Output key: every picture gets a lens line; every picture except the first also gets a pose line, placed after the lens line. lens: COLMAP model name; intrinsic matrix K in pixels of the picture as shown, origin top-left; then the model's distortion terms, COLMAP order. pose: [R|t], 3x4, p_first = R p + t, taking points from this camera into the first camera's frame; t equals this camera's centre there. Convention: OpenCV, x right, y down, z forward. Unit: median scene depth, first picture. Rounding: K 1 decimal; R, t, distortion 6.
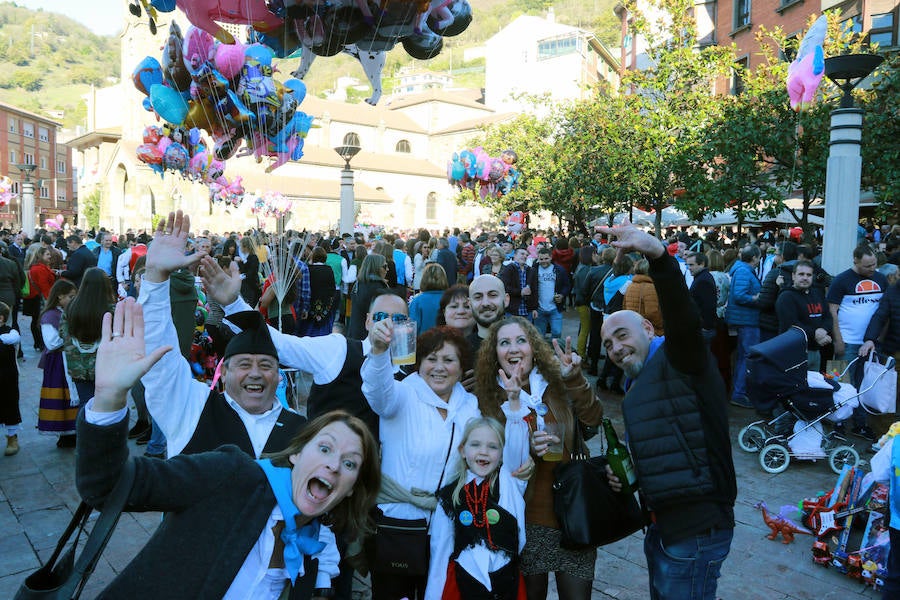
lens RADIAL K [[702.3, 0, 446.1], [0, 702.3, 302.6], [0, 0, 1]] dist [-0.088135, 0.056249]
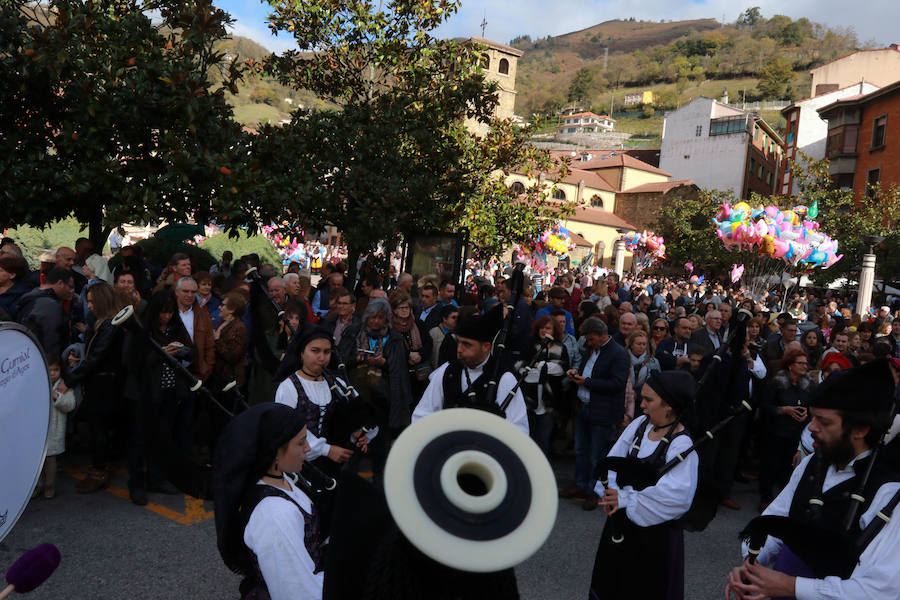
lens RADIAL K [[702.3, 0, 446.1], [0, 702.3, 302.6], [0, 0, 1]] dist [-0.088135, 0.056249]
pose [[0.977324, 0.099149, -0.187104, -0.066242], [-0.107001, 0.993734, -0.032317, 0.024114], [0.182728, 0.051605, 0.981808, -0.251473]]
